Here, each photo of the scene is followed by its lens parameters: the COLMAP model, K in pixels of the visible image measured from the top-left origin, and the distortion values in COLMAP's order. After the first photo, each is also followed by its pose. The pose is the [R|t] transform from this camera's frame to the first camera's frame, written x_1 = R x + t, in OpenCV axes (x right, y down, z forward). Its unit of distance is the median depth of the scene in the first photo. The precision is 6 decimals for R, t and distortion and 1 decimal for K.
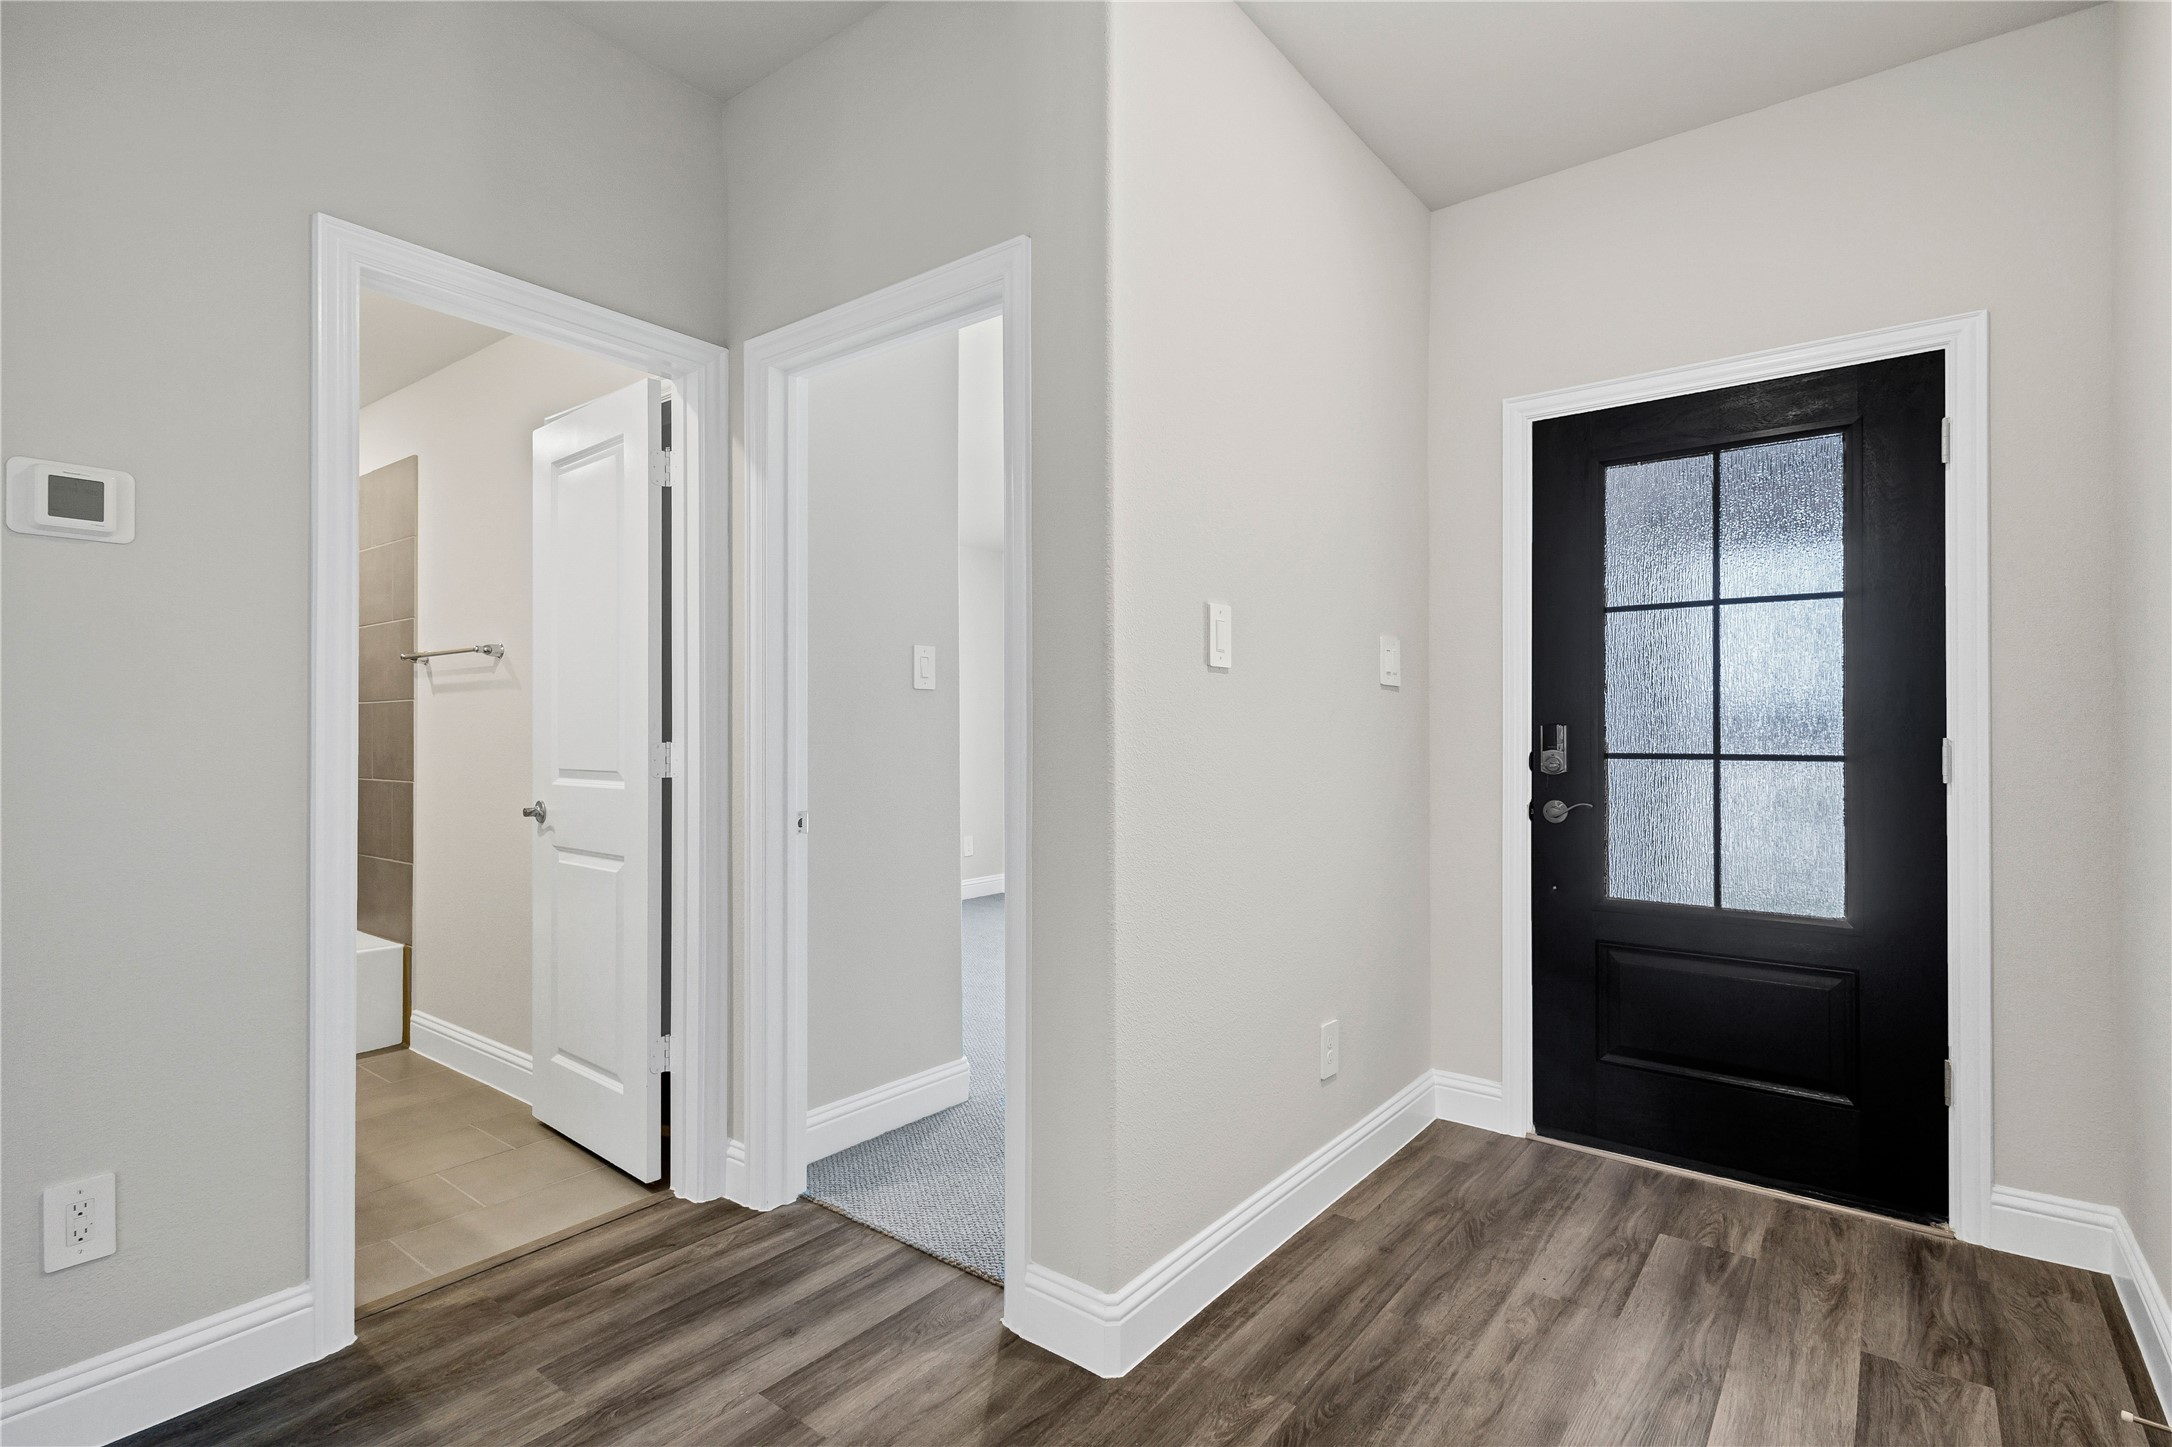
lens RADIAL K [[1030.0, 0, 1090.5], [0, 1030.0, 728.5], [0, 0, 1]] dist [0.001006, -0.001948]
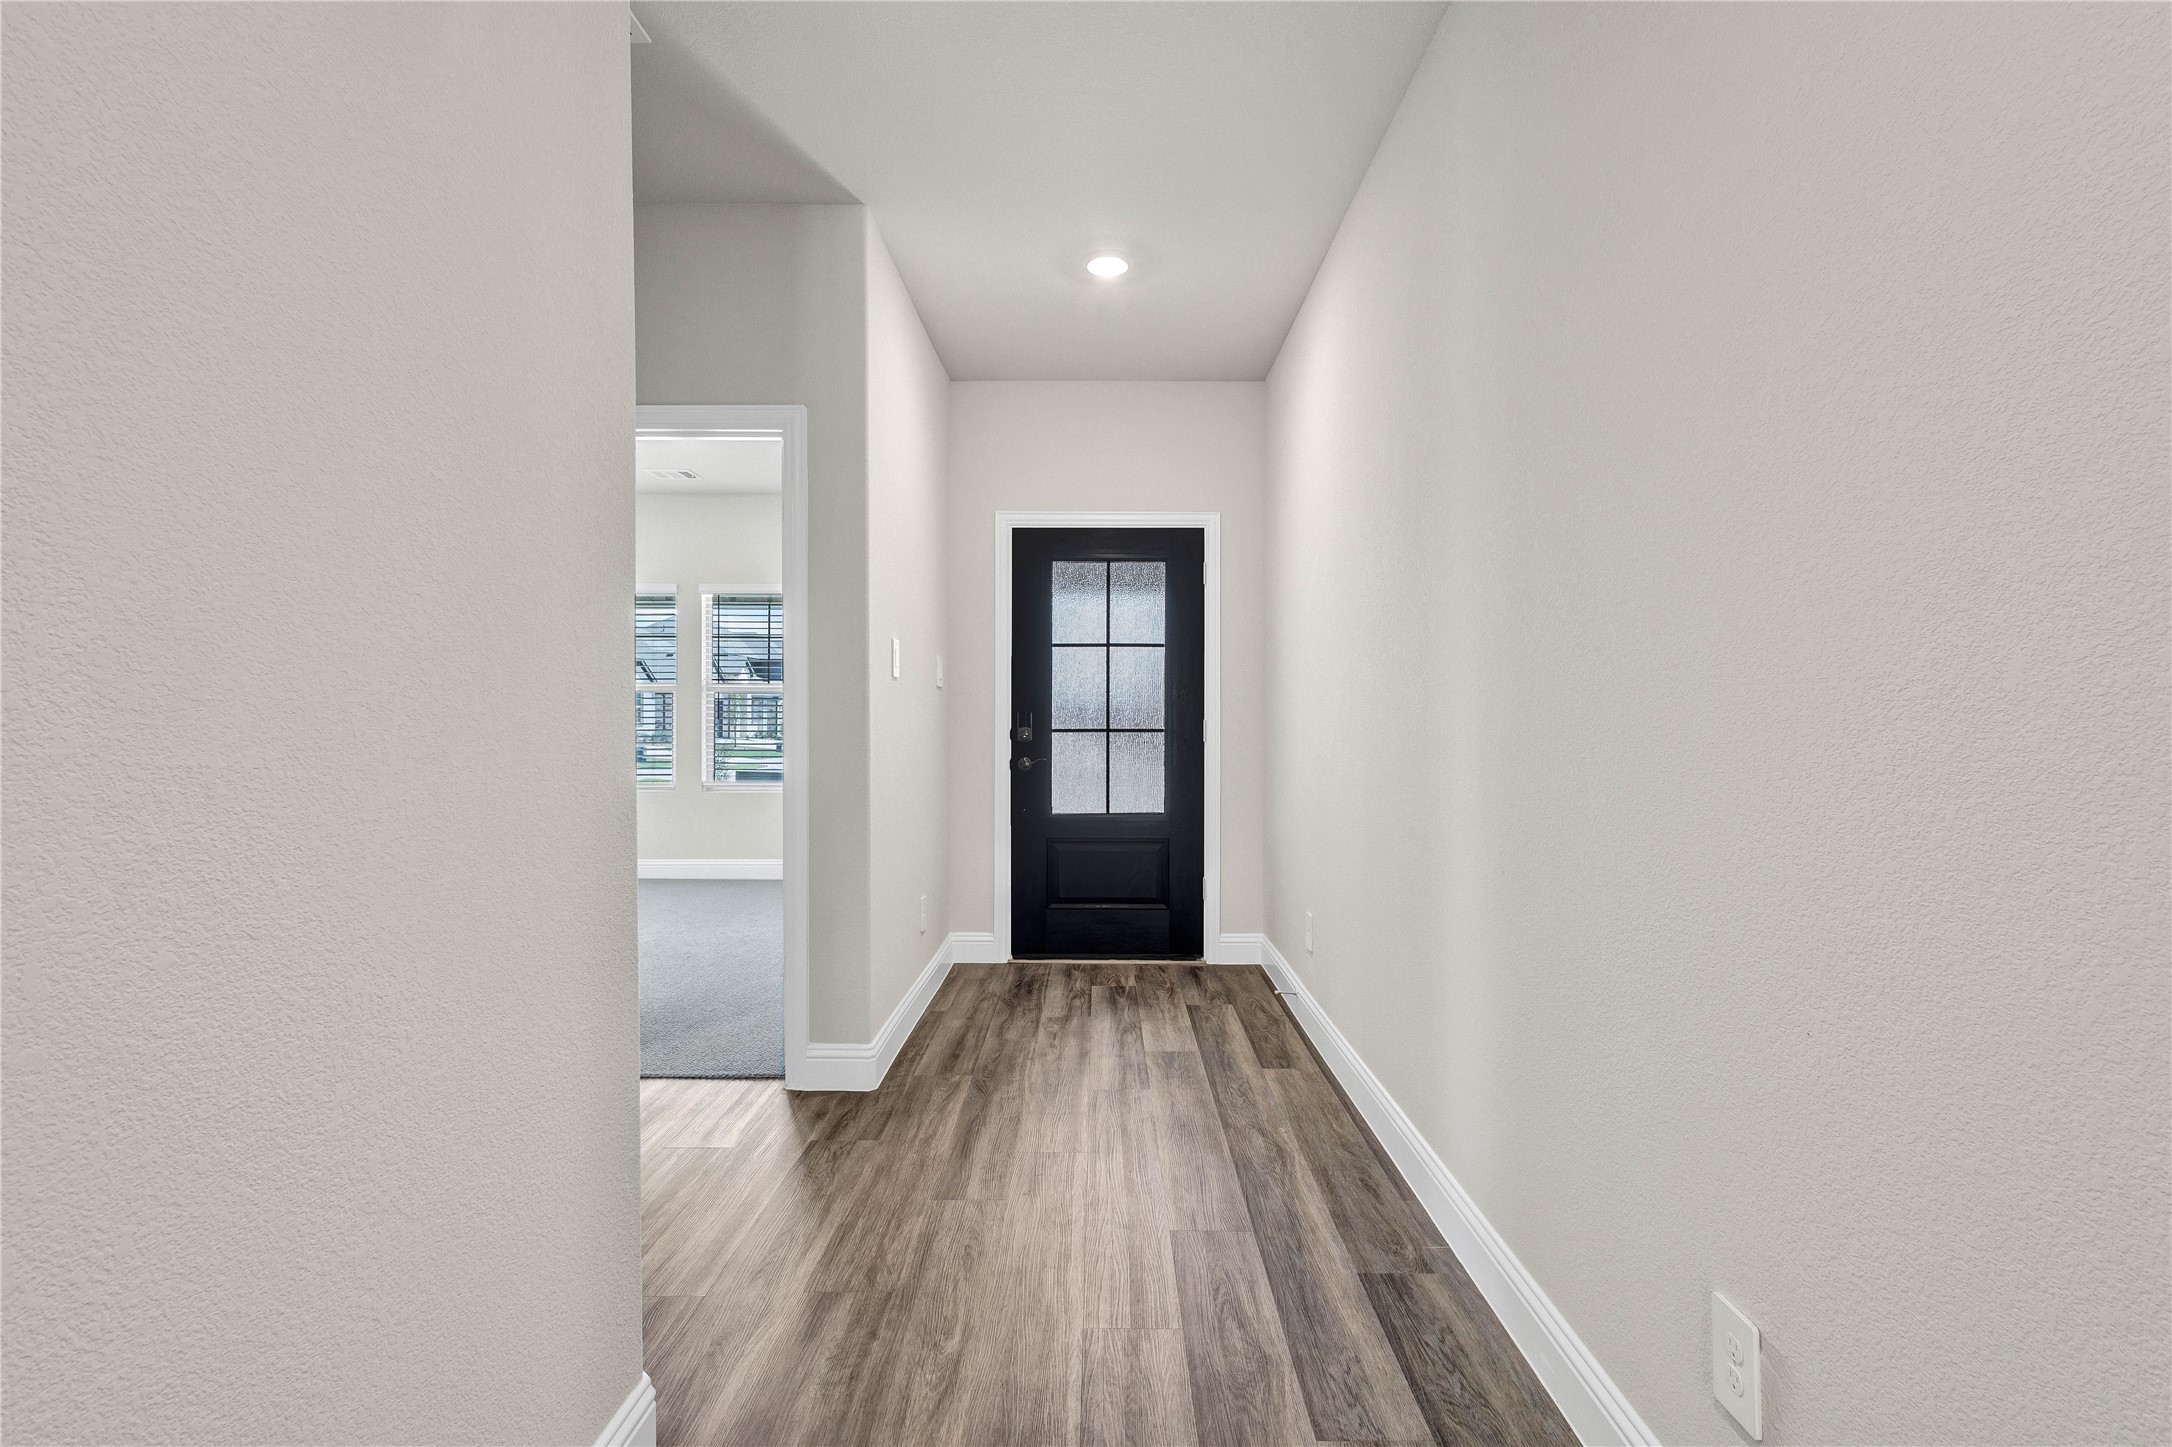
lens RADIAL K [[993.5, 0, 1117.7], [0, 993.5, 726.0], [0, 0, 1]] dist [-0.000238, -0.007510]
pose [[0.775580, -0.004541, 0.631233, -0.532449], [-0.004530, 0.999908, 0.012759, -0.003083], [-0.631233, -0.012755, 0.775488, -0.408571]]
